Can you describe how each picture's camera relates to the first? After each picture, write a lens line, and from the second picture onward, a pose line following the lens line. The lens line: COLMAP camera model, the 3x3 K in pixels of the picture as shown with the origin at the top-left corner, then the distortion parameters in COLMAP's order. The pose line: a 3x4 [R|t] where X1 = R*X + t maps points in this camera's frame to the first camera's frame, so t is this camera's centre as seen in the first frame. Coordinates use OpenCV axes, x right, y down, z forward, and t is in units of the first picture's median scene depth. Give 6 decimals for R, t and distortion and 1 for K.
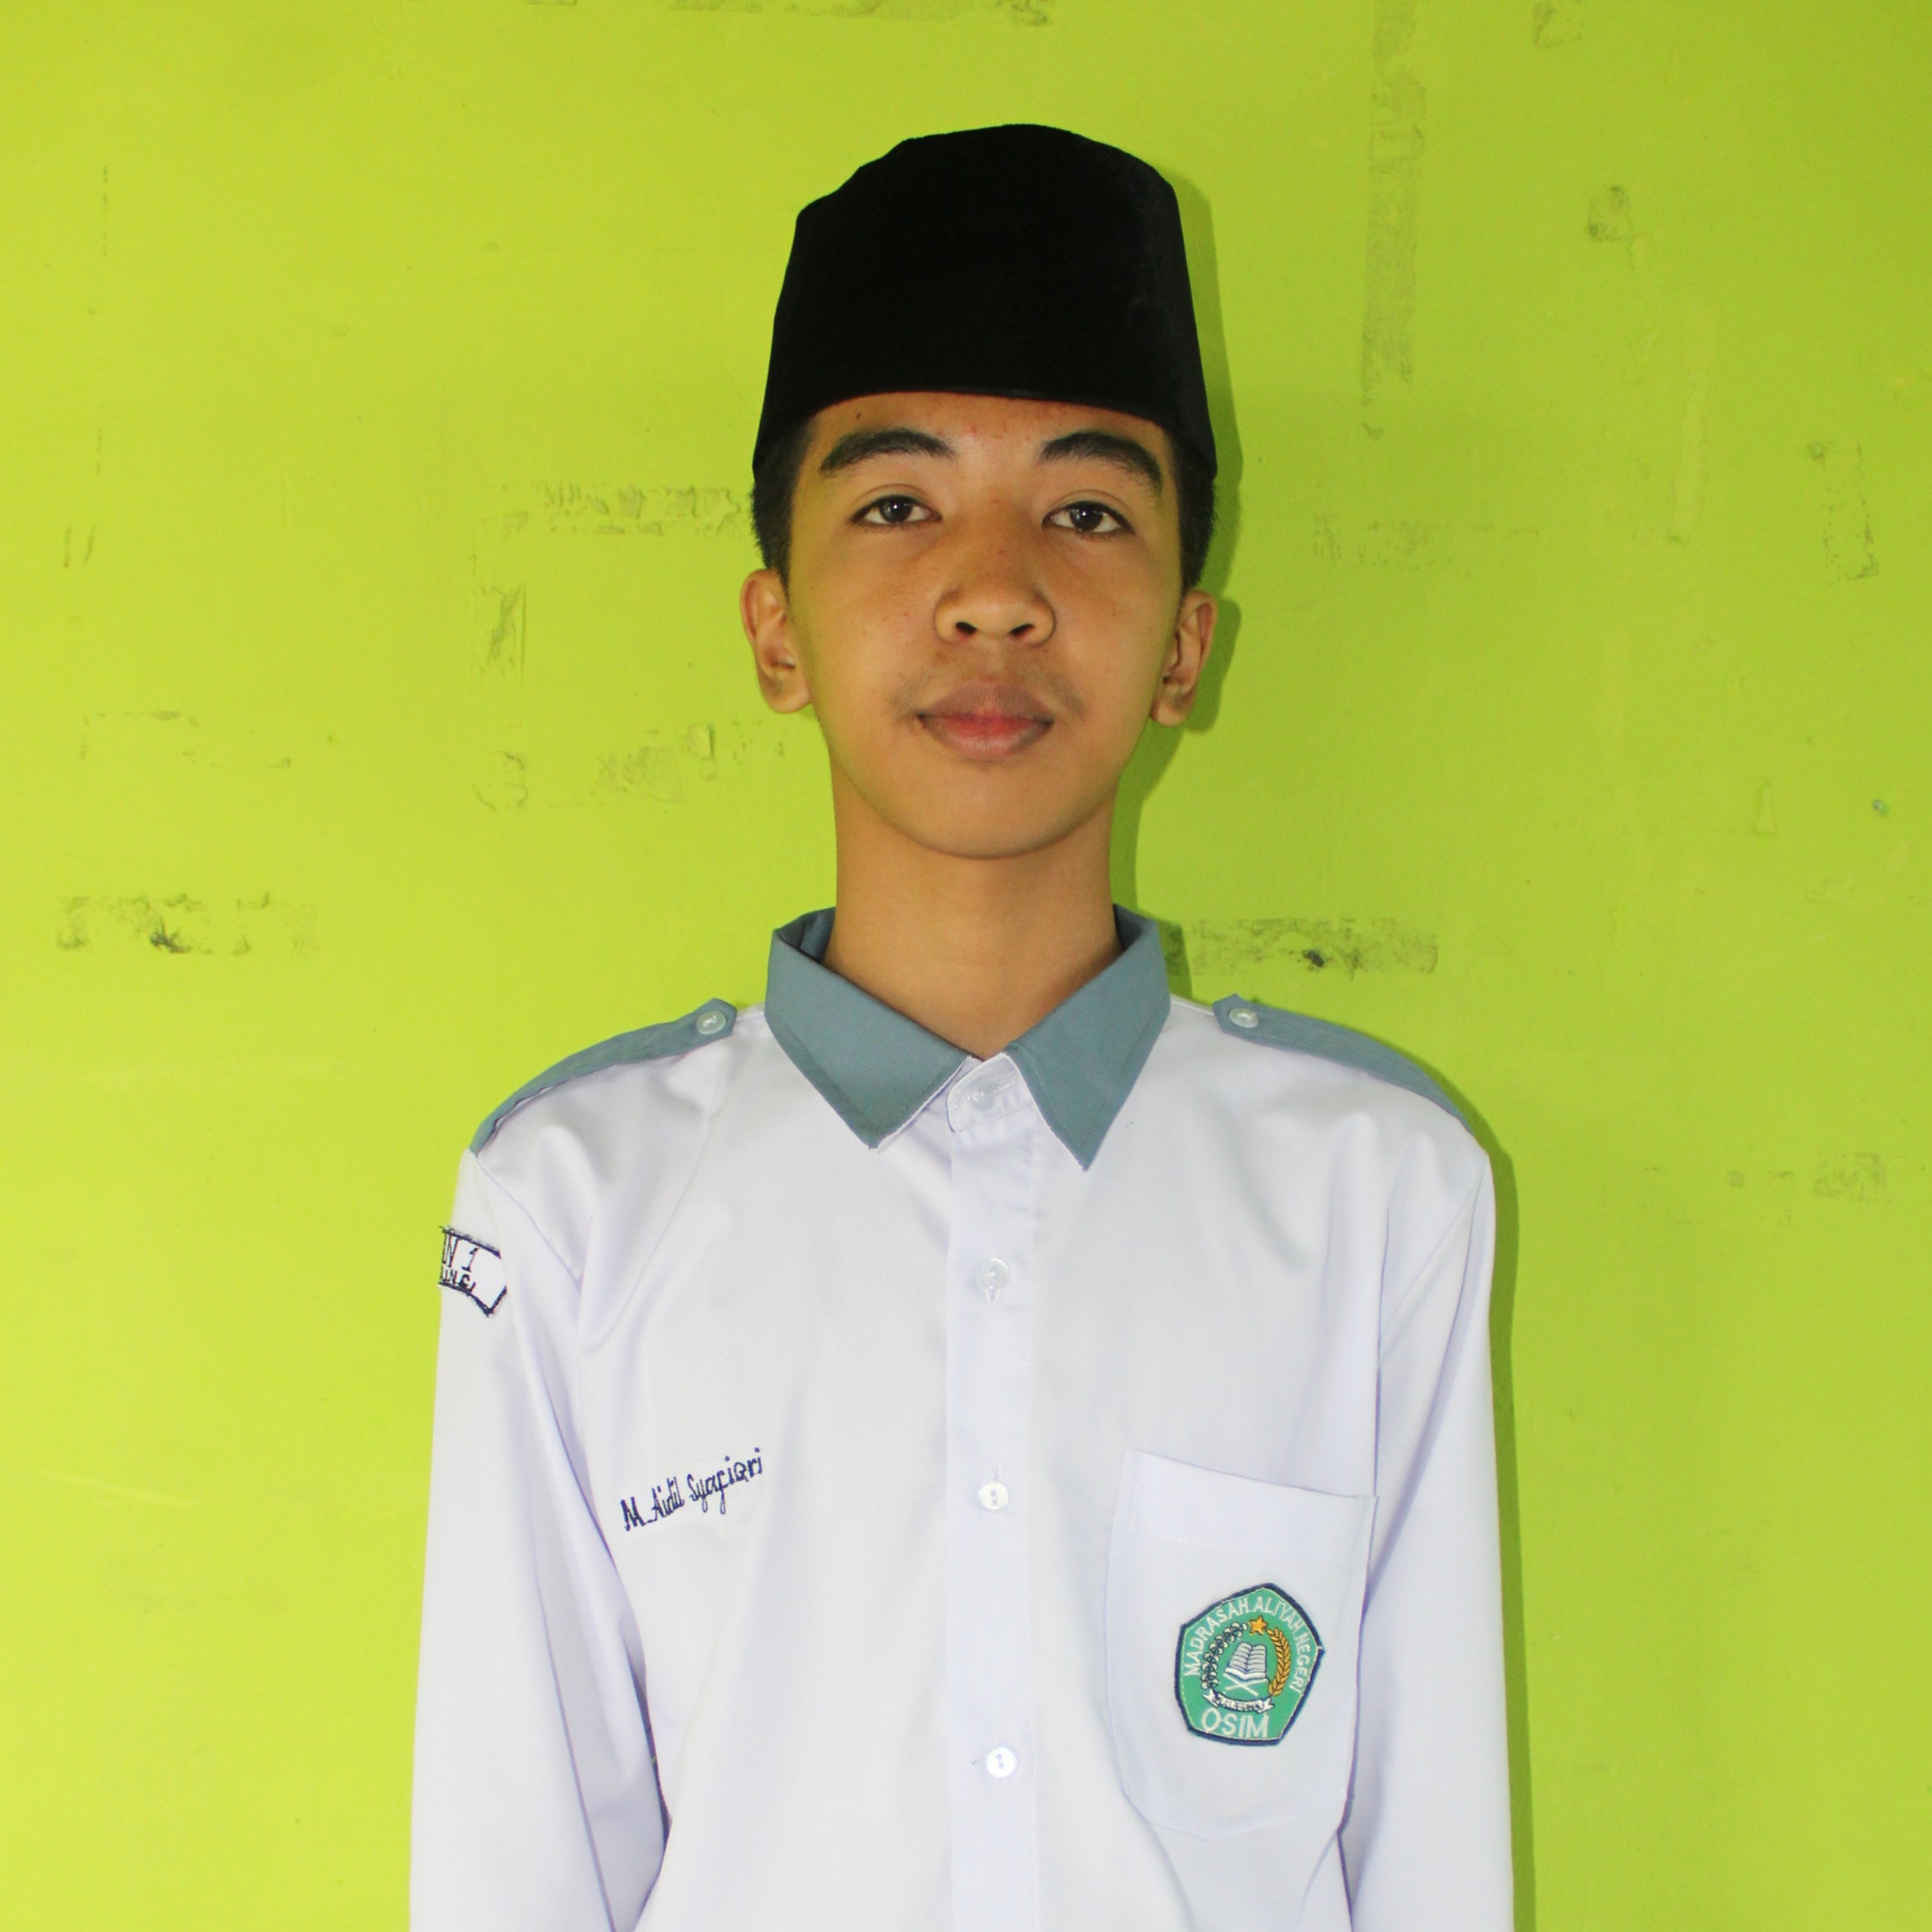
lens RADIAL K [[2365.6, 0, 1044.4], [0, 2365.6, 1225.0], [0, 0, 1]] dist [-0.058467, 0.154361]
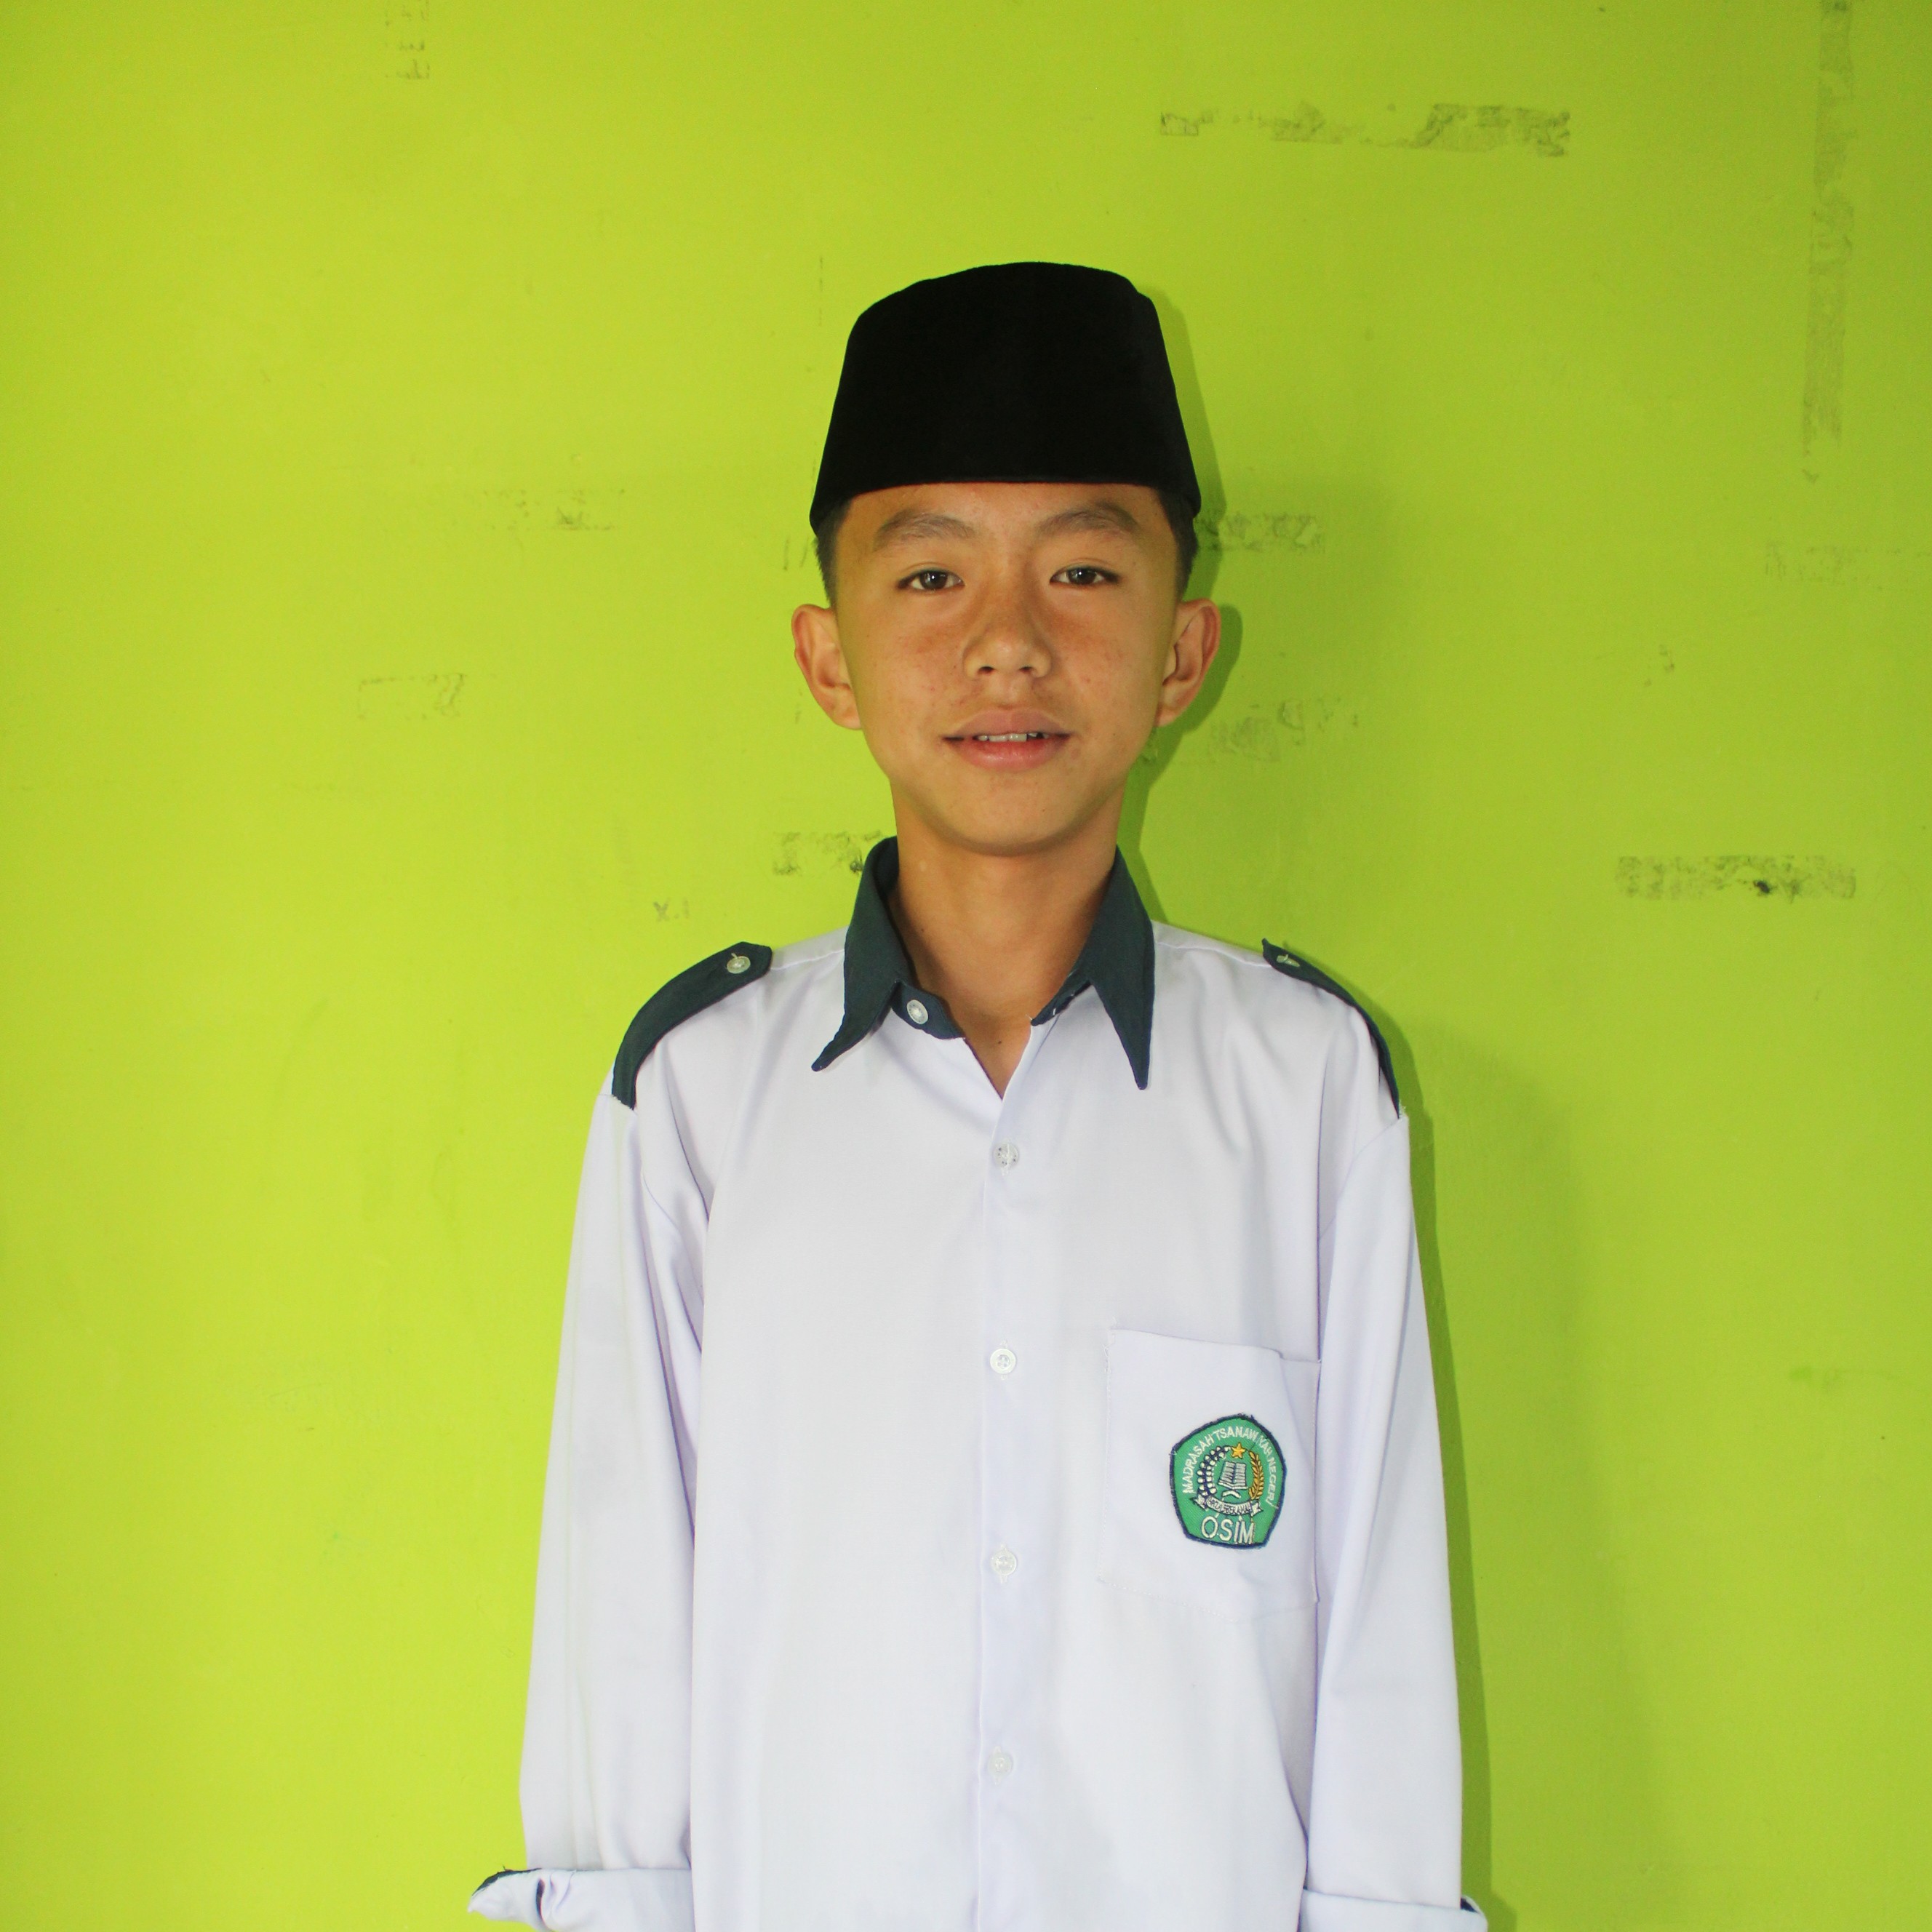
lens RADIAL K [[1876.8, 0, 910.0], [0, 1876.8, 1108.6], [0, 0, 1]] dist [-0.012393, 0.086022]
pose [[0.998431, -0.001556, 0.055970, -0.406468], [0.003018, 0.999656, -0.026051, 0.033178], [-0.055910, 0.026179, 0.998093, 0.007315]]
